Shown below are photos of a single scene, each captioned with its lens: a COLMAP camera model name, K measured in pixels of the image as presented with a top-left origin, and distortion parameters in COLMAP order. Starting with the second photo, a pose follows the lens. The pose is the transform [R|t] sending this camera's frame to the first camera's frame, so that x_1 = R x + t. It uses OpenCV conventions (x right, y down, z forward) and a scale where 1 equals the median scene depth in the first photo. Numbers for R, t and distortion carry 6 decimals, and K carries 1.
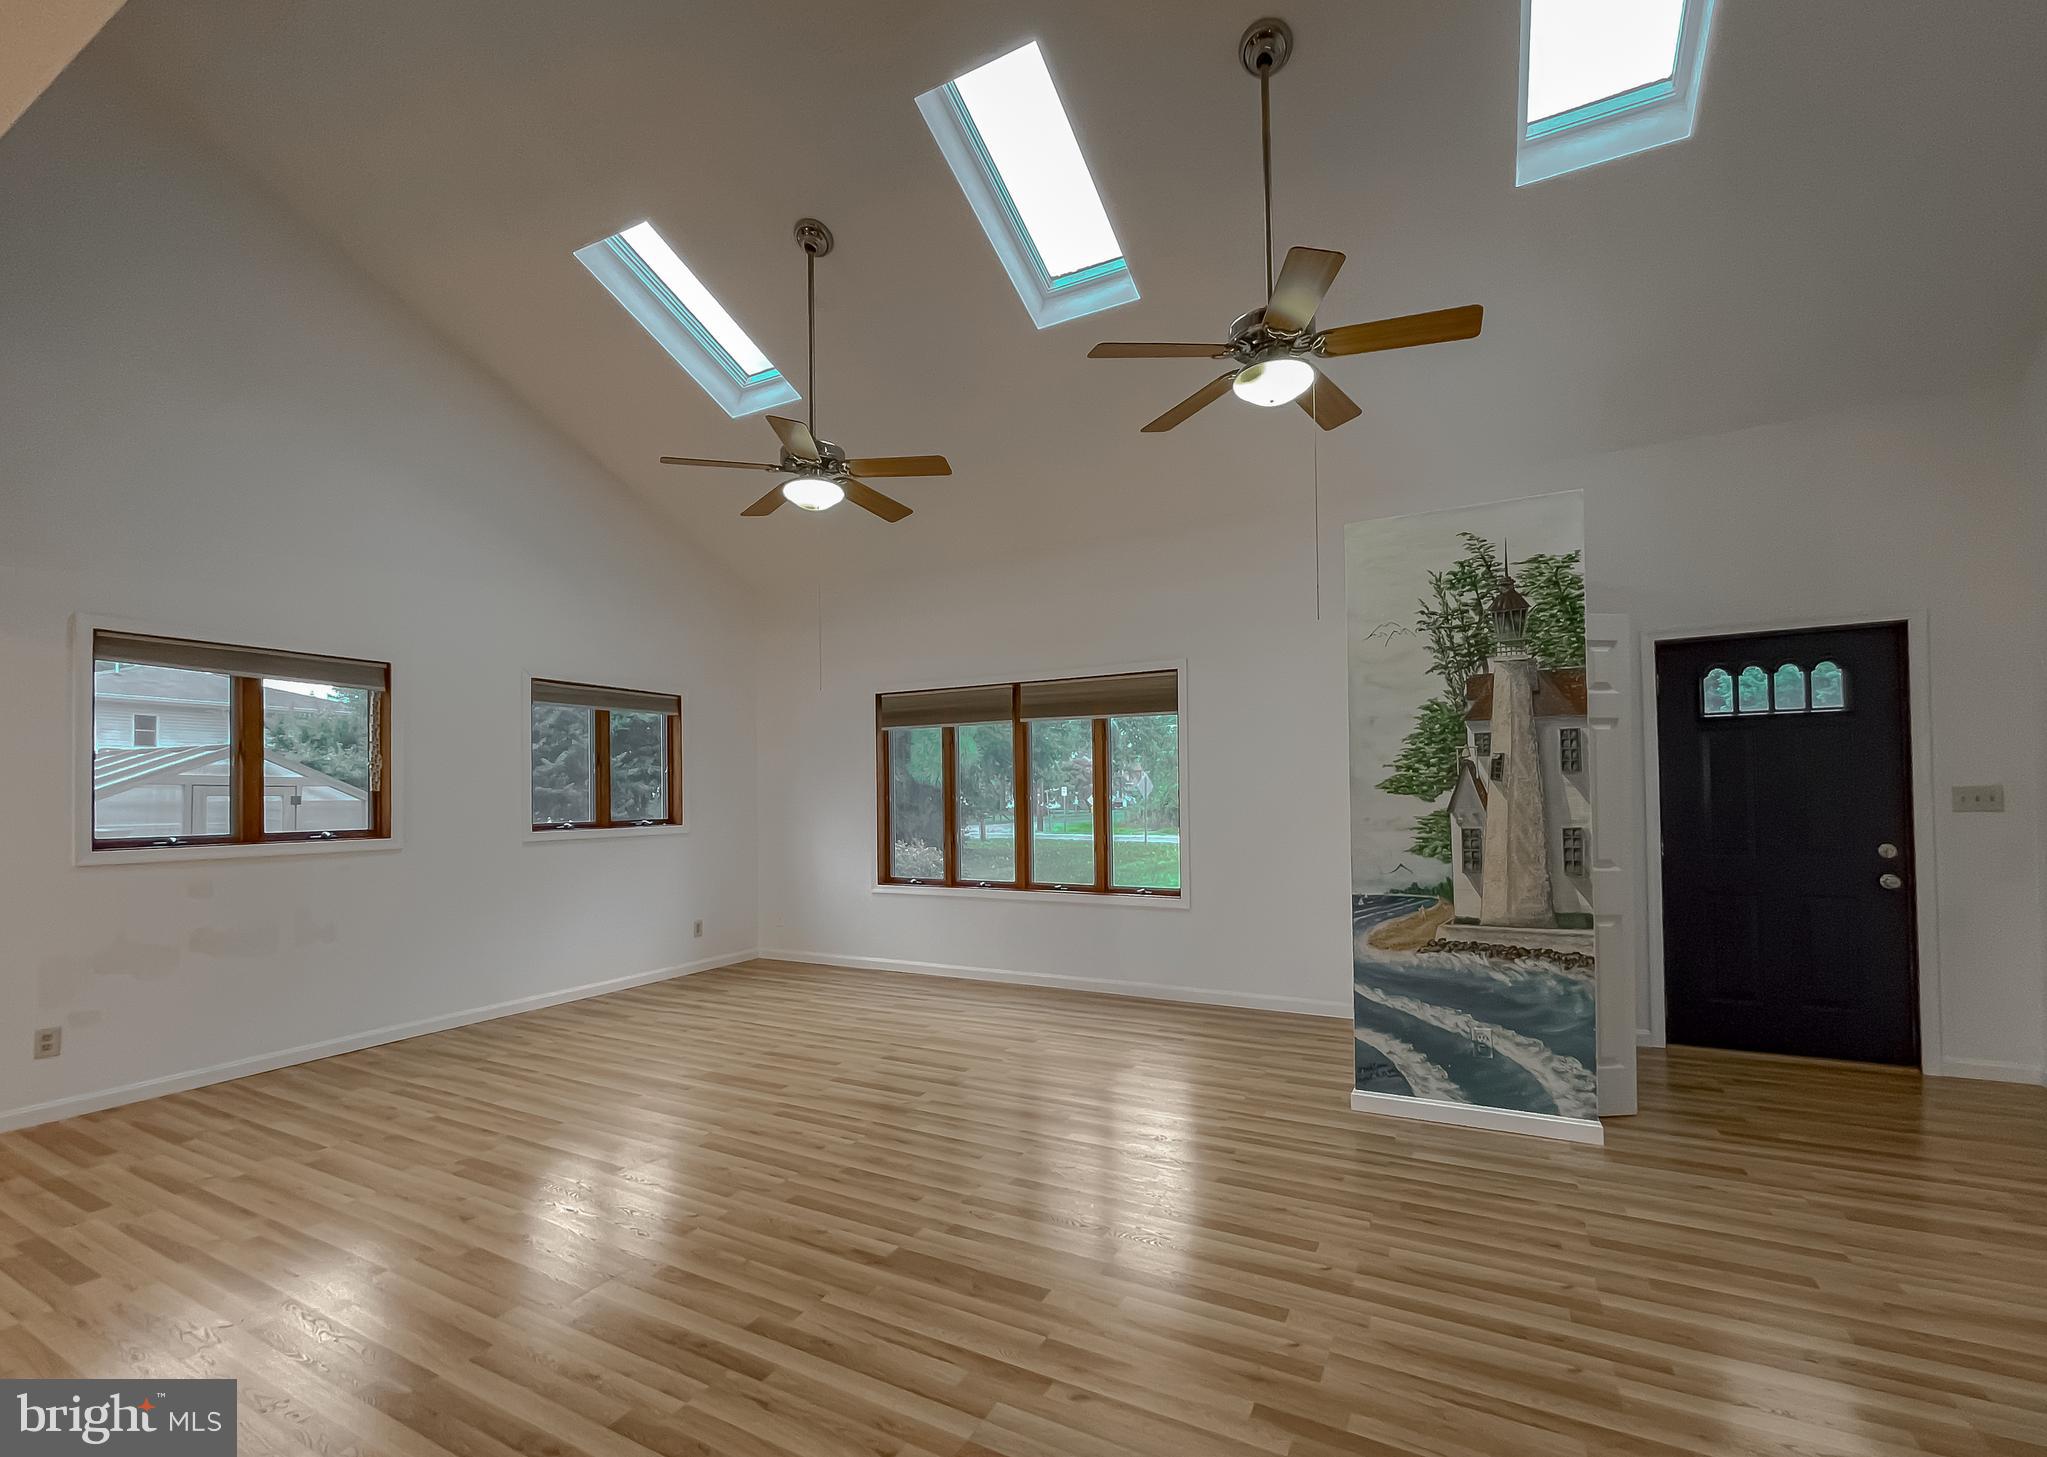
lens RADIAL K [[867.0, 0, 1021.1], [0, 867.0, 786.5], [0, 0, 1]] dist [-0.003248, 0.000692]
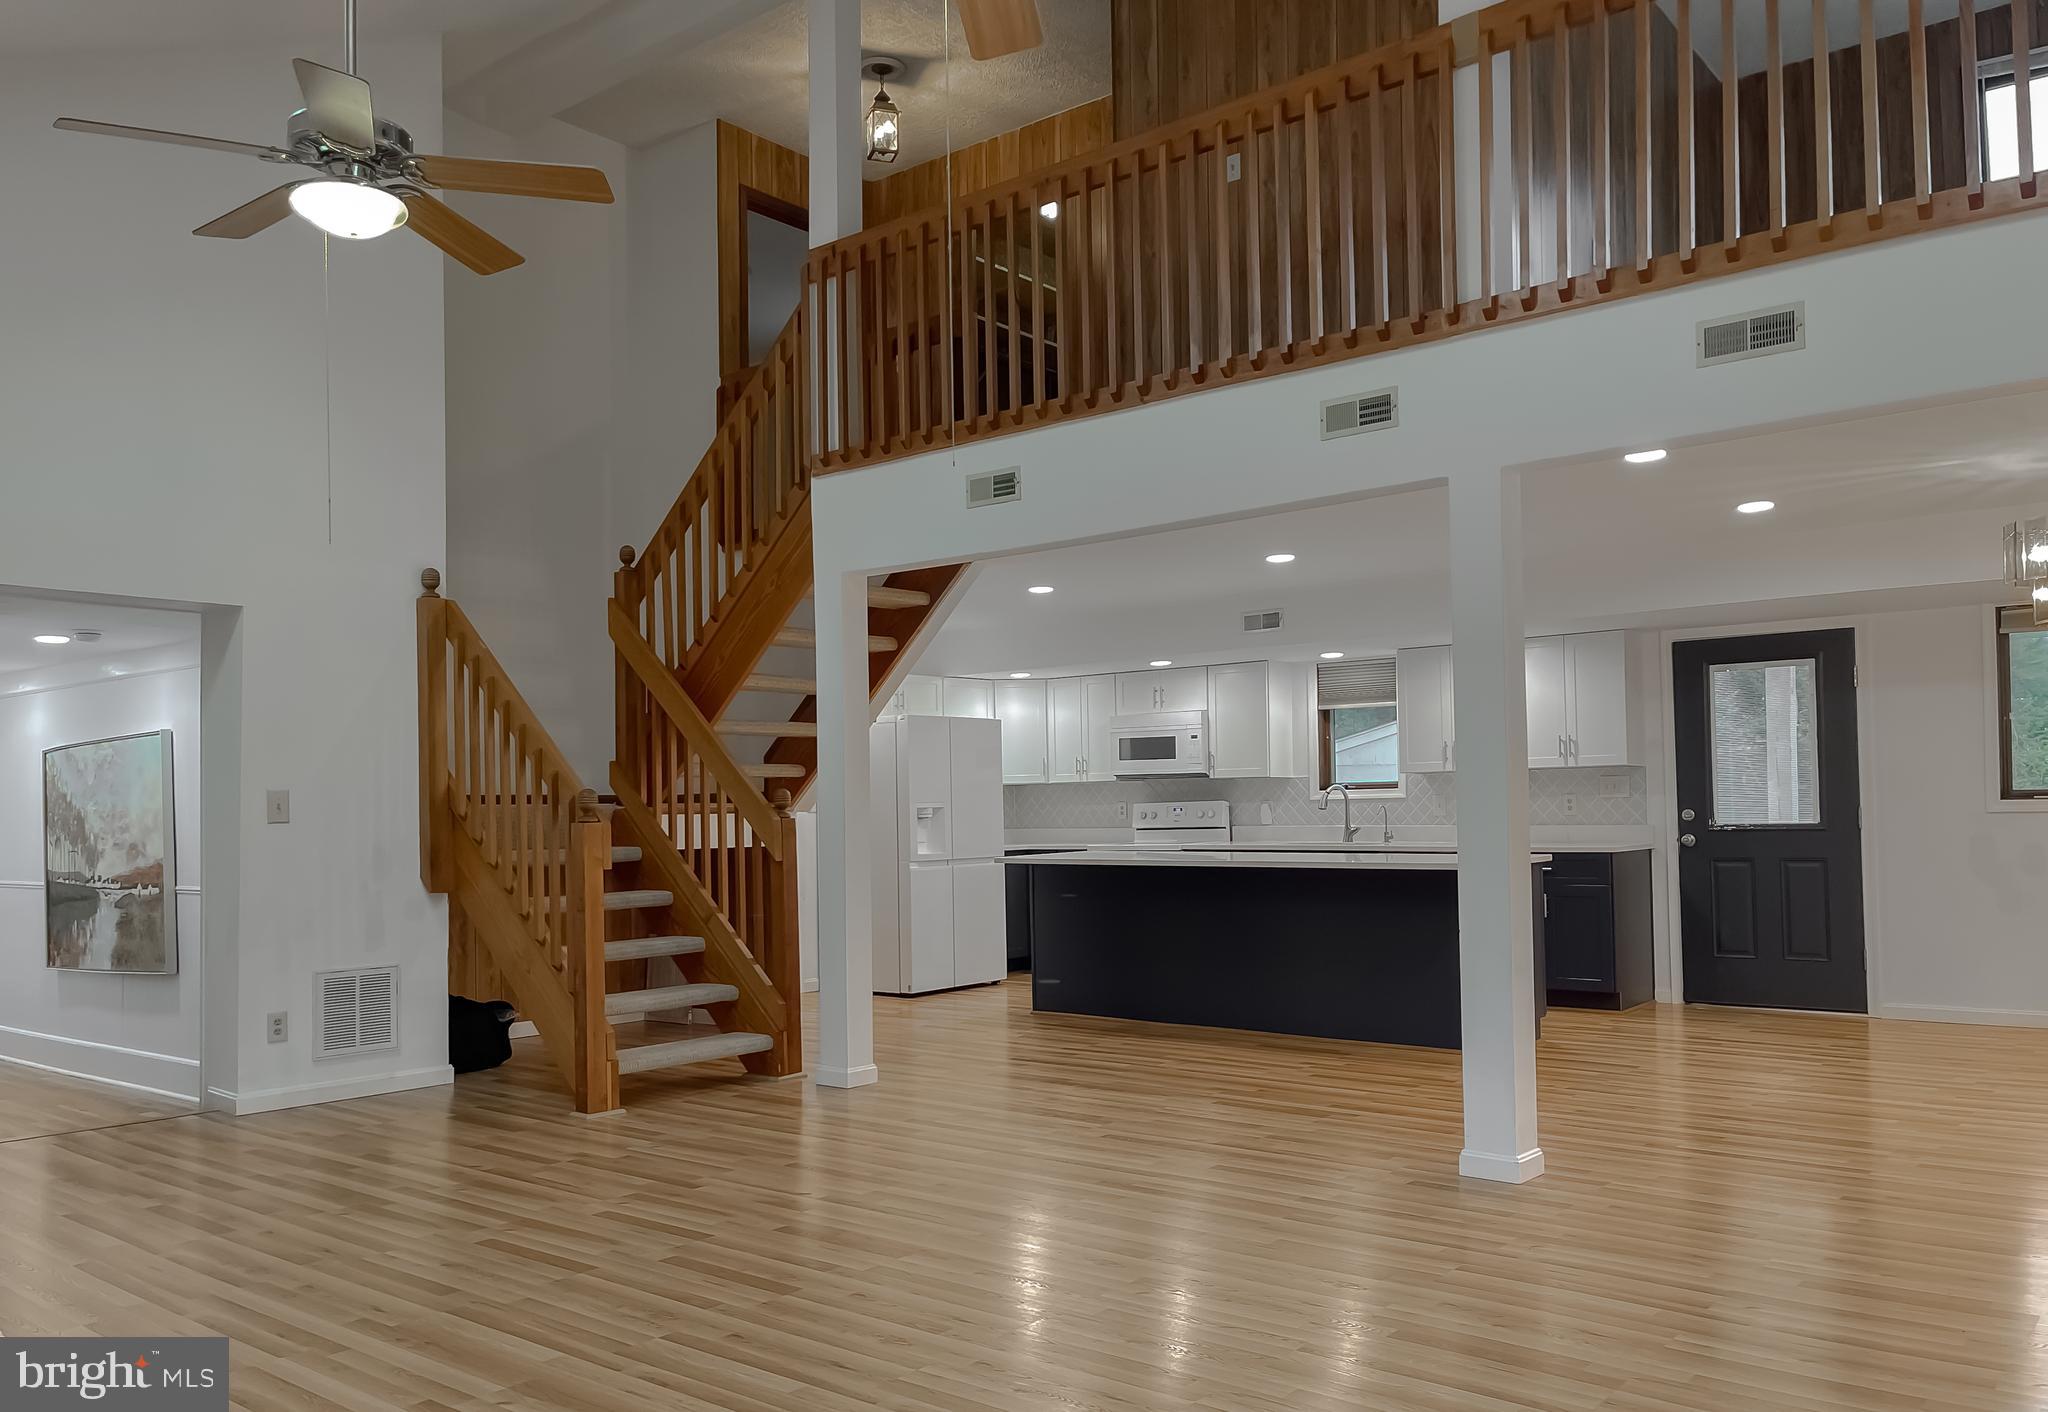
lens RADIAL K [[1585.9, 0, 1032.3], [0, 1585.9, 763.7], [0, 0, 1]] dist [0.030786, -0.008992]
pose [[-0.979553, 0.036923, 0.197771, -0.457057], [0.029491, 0.998749, -0.040391, 0.064074], [-0.199015, -0.033733, -0.979416, 1.904736]]
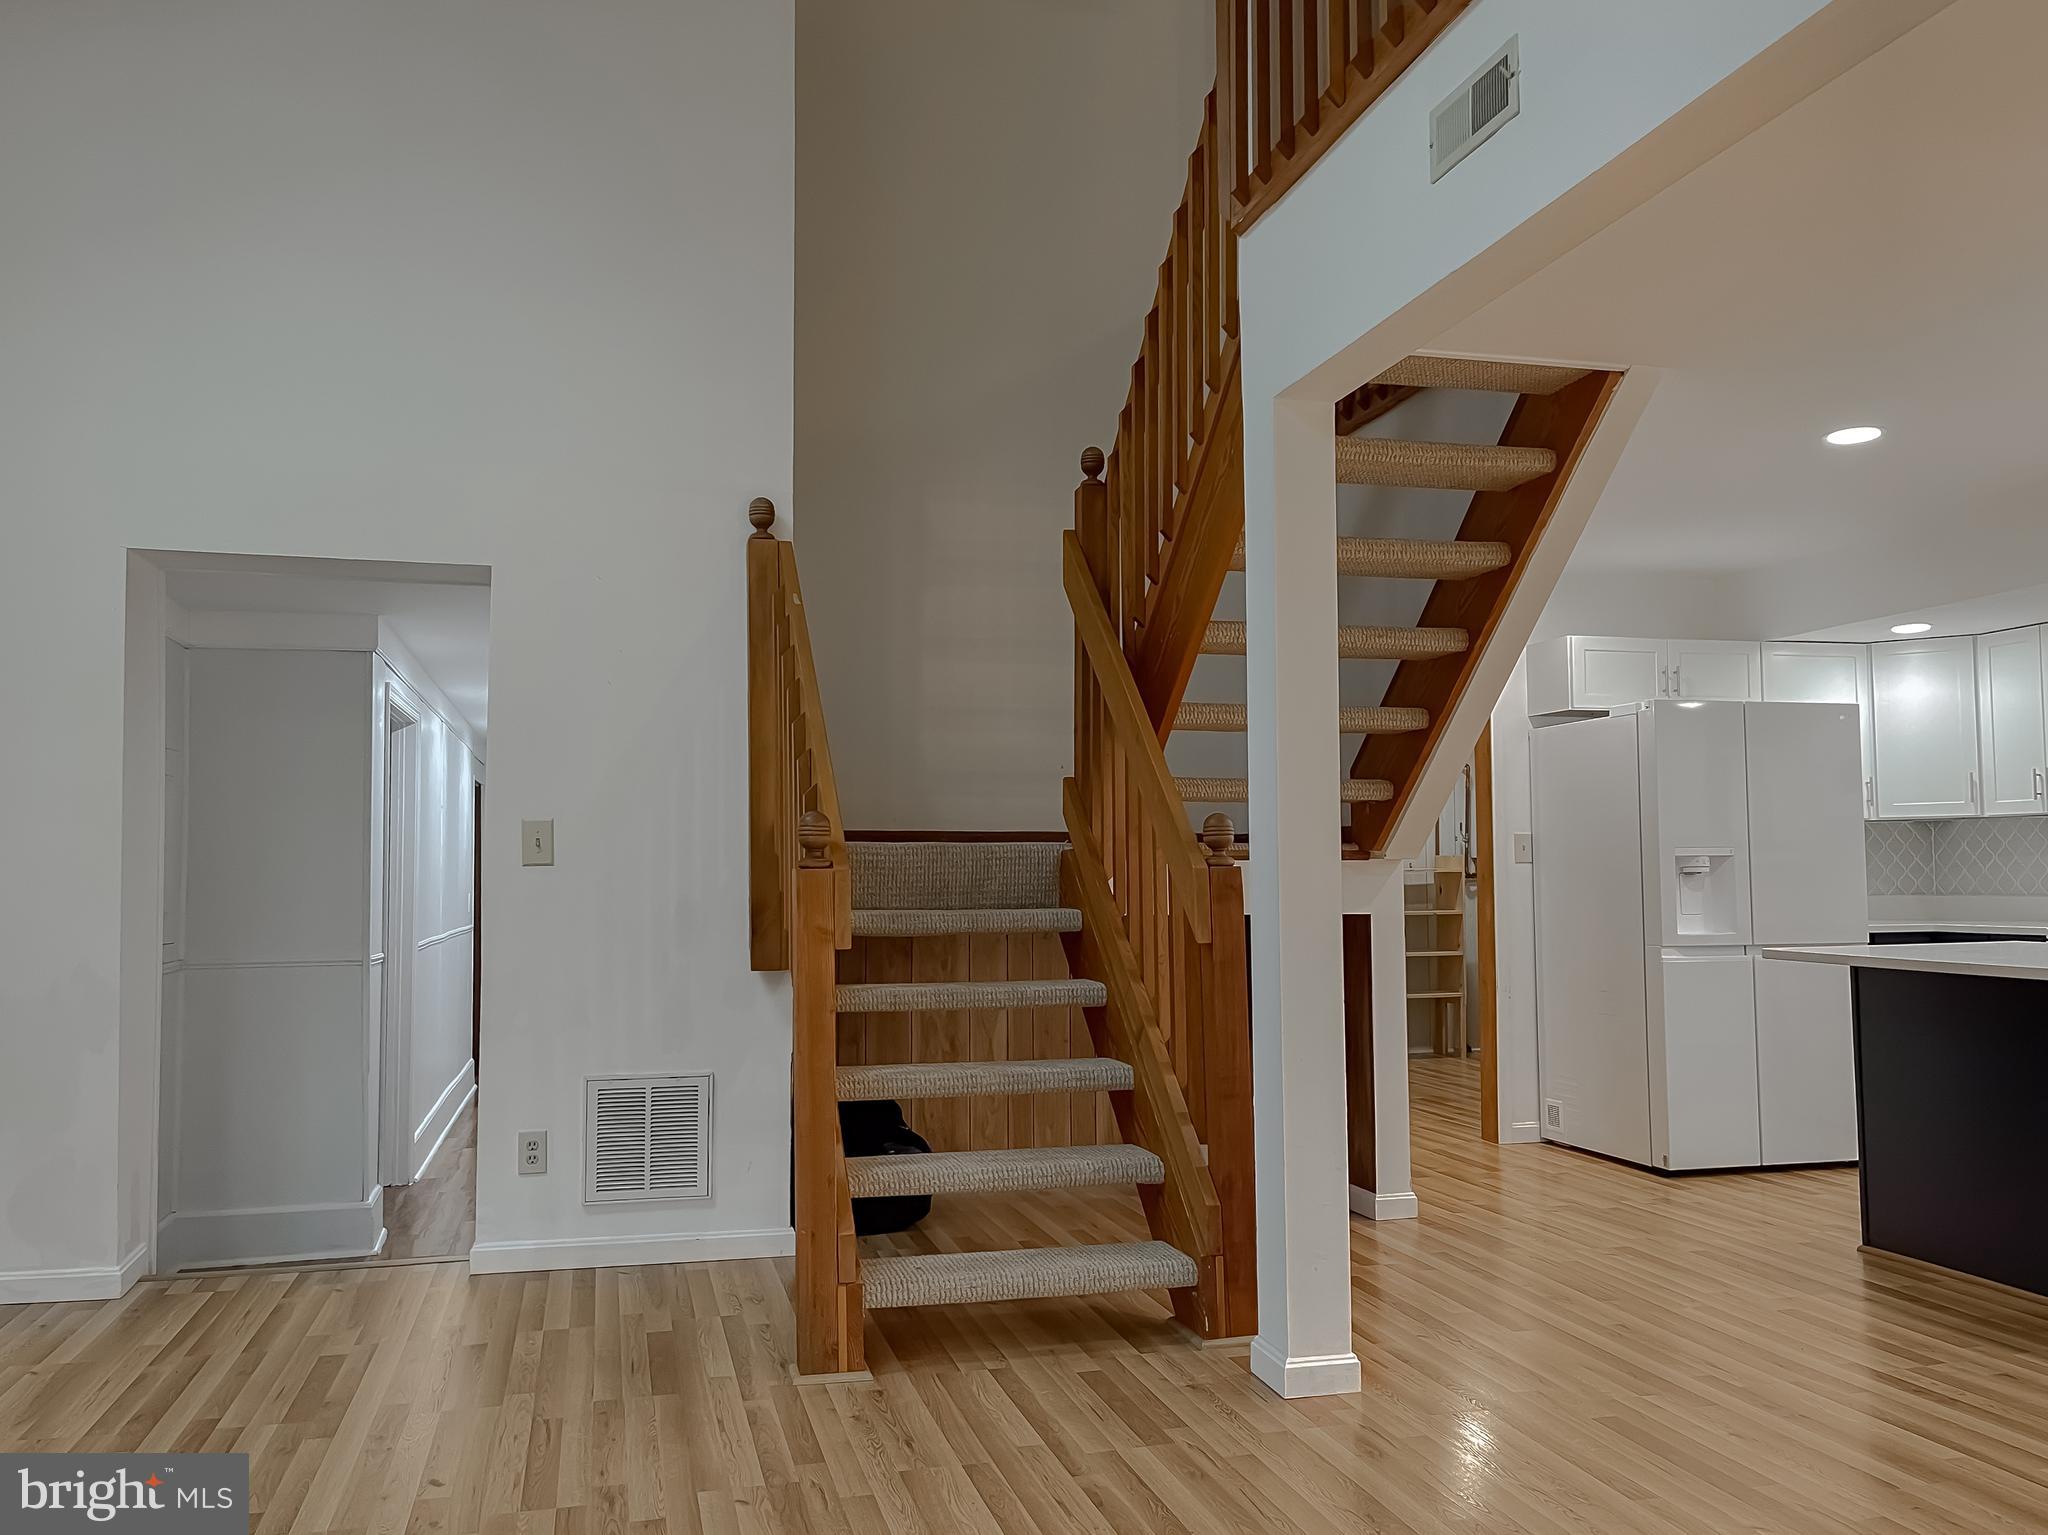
lens RADIAL K [[1607.6, 0, 1013.6], [0, 1607.6, 771.8], [0, 0, 1]] dist [0.026304, 0.004046]
pose [[-0.672873, 0.066649, 0.736750, -0.487897], [0.008791, 0.996583, -0.082125, 0.068324], [-0.739706, -0.048783, -0.671160, 0.853276]]
